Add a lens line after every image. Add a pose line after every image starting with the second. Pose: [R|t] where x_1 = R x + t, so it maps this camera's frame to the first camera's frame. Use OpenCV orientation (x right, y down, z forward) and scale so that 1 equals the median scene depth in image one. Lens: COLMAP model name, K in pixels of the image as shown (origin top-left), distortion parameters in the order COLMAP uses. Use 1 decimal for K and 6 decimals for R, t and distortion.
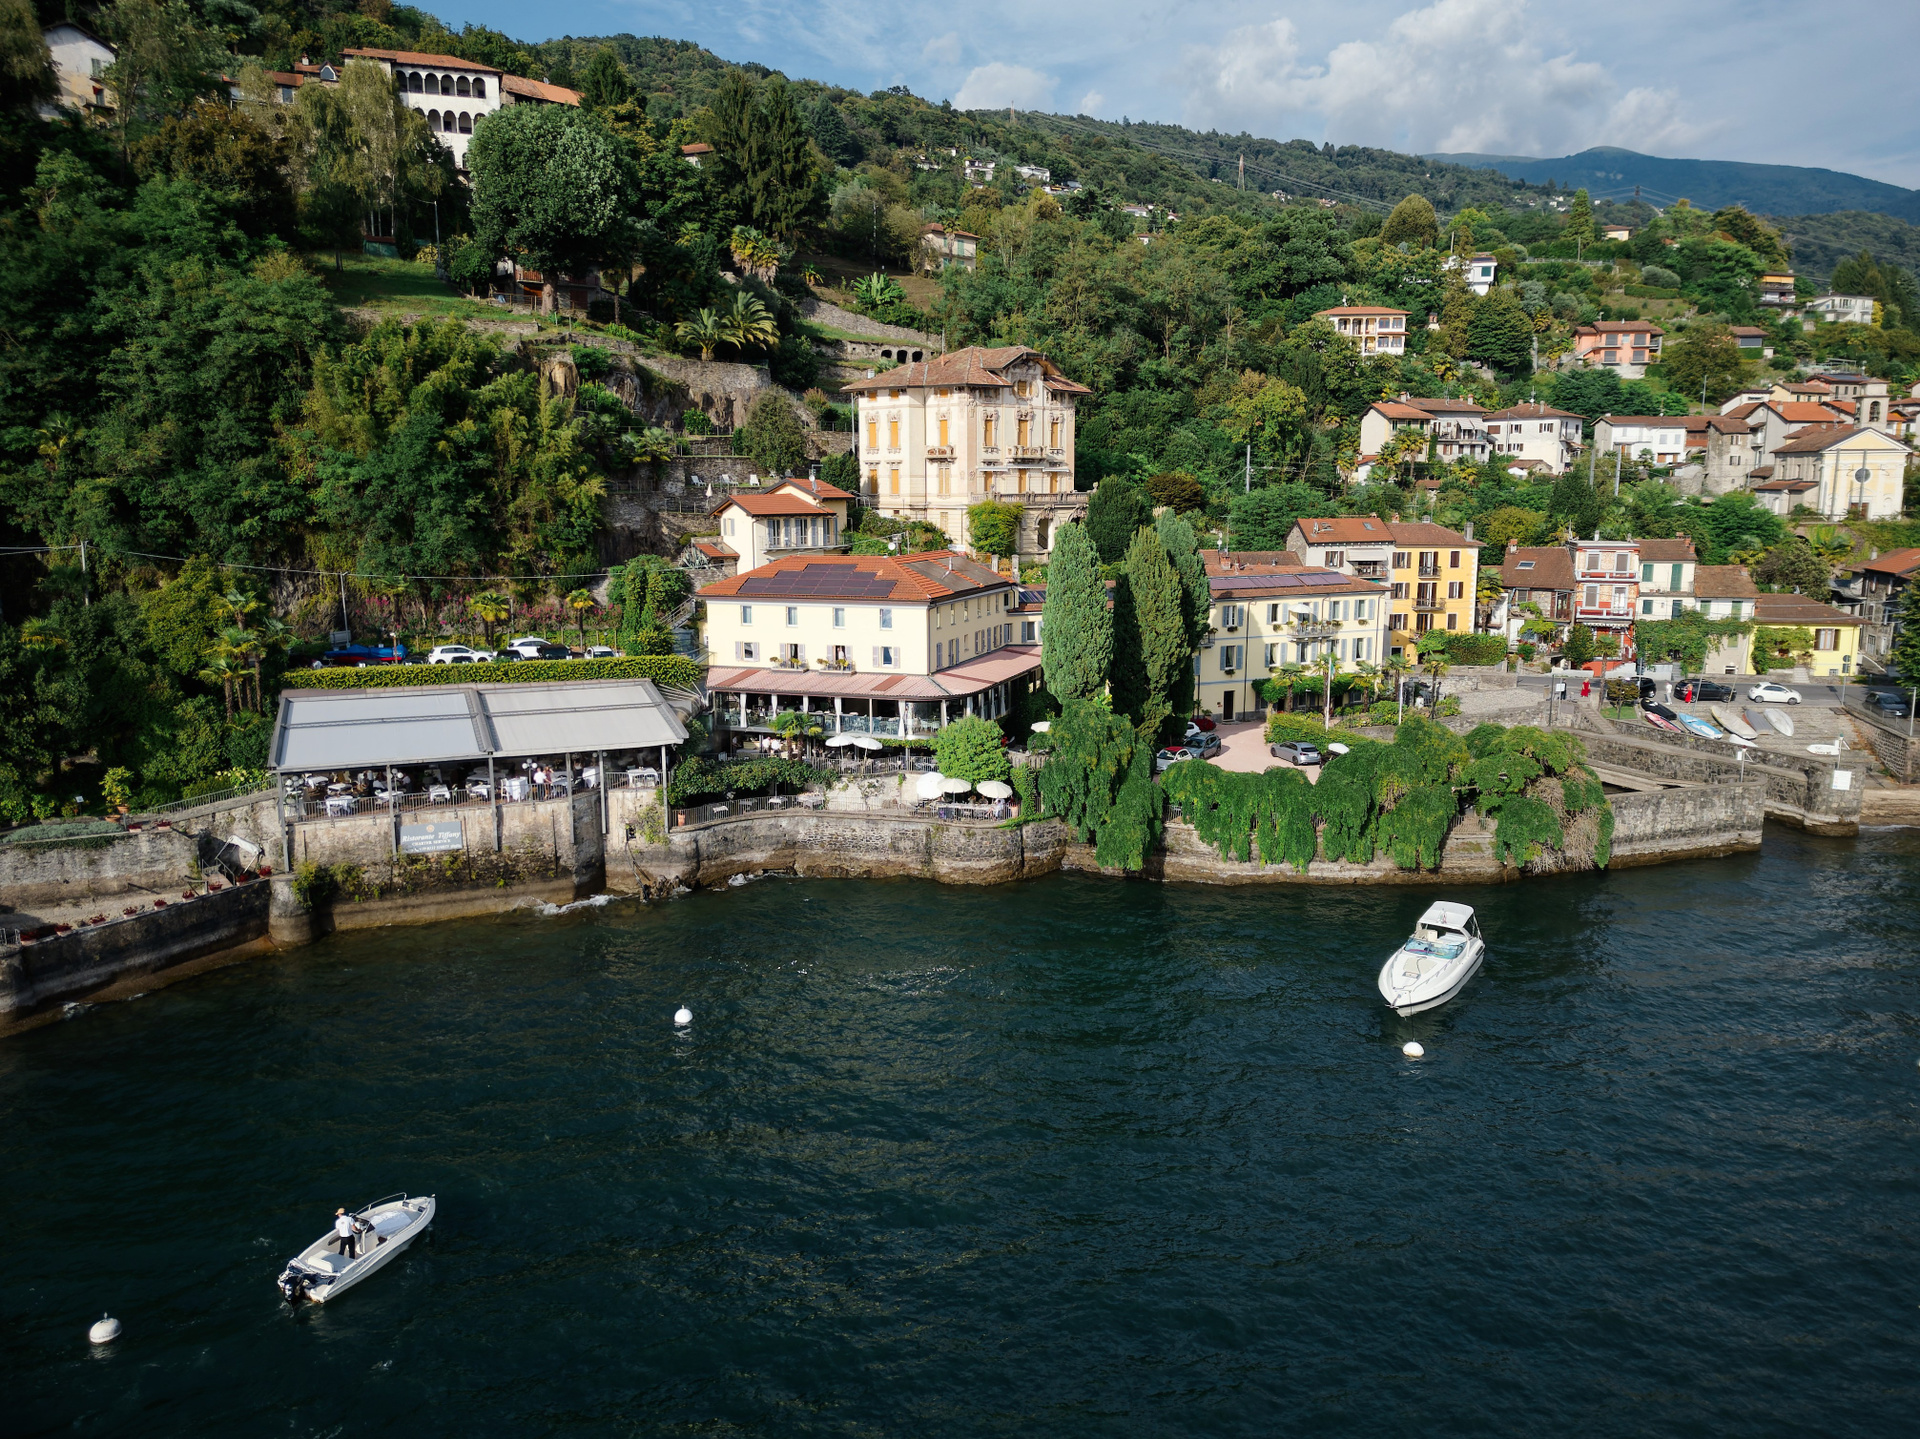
lens RADIAL K [[1376.8, 0, 960.0], [0, 1376.8, 719.5], [0, 0, 1]] dist [0.012523, -0.005831]
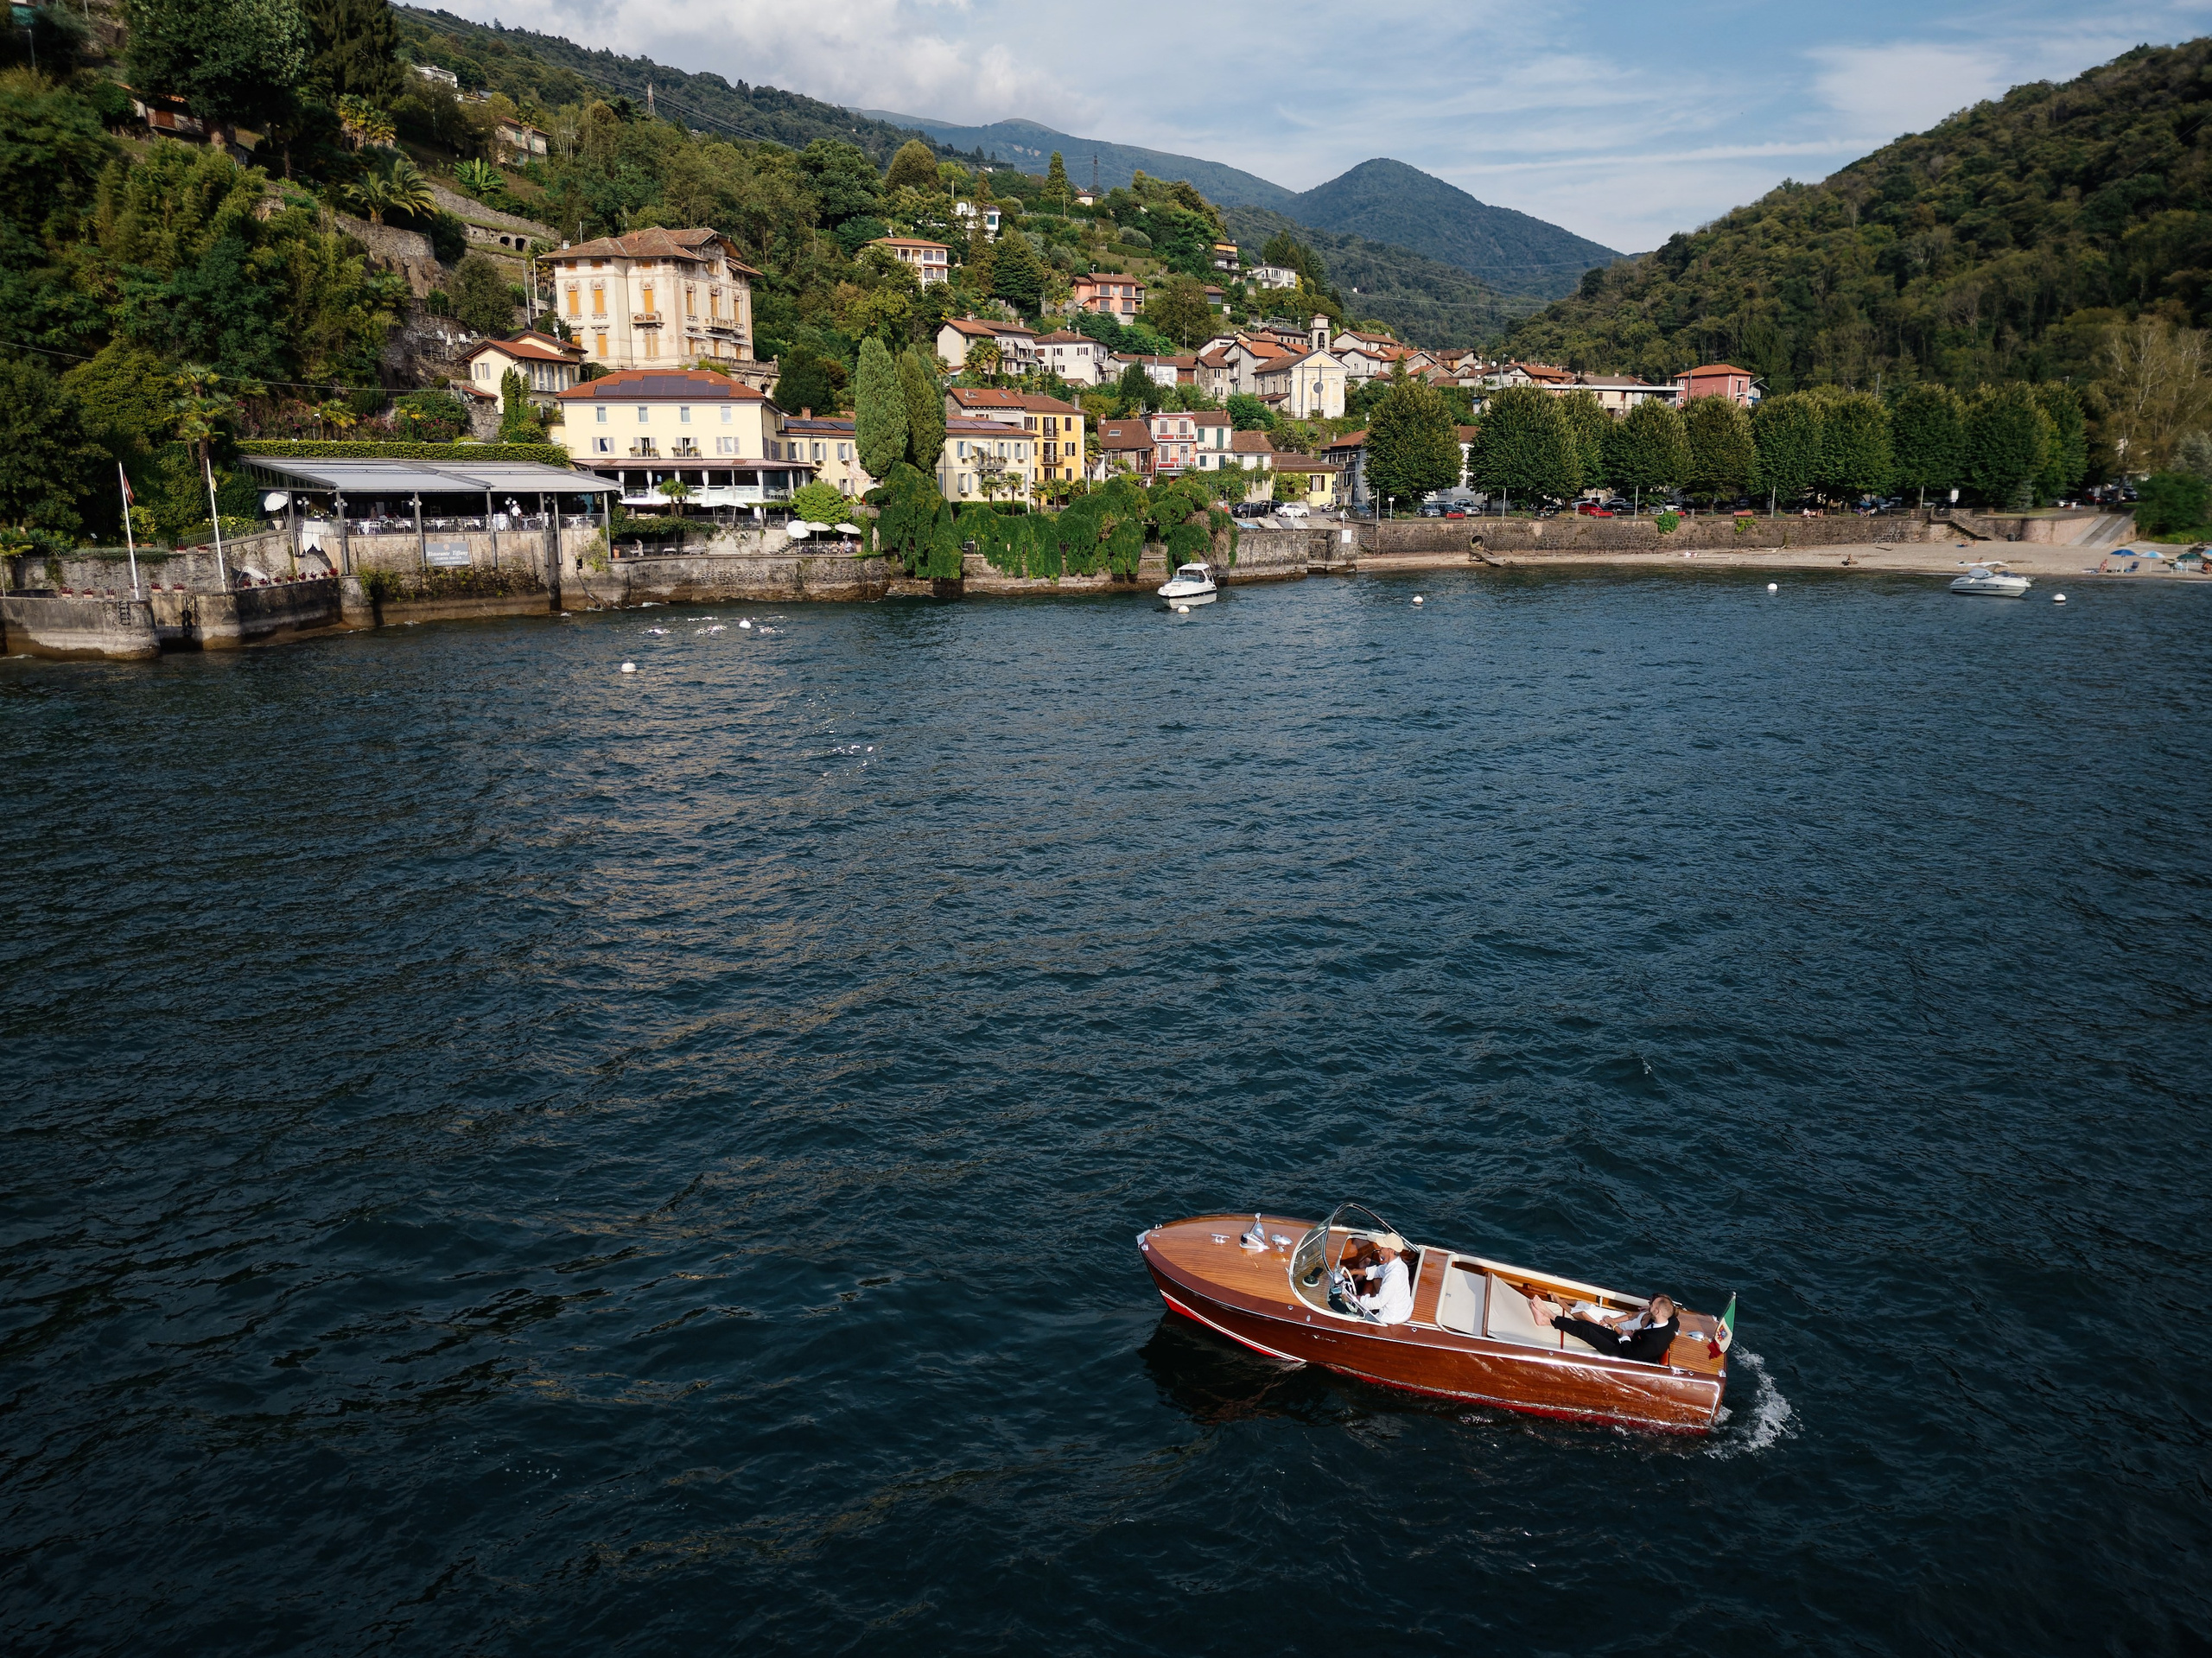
lens RADIAL K [[1586.2, 0, 1106.0], [0, 1586.2, 829.0], [0, 0, 1]] dist [0.012523, -0.005831]
pose [[0.892176, -0.096493, 0.441261, -0.293558], [0.076400, 0.995077, 0.063127, 0.166881], [-0.445180, -0.022608, 0.895156, -0.335308]]
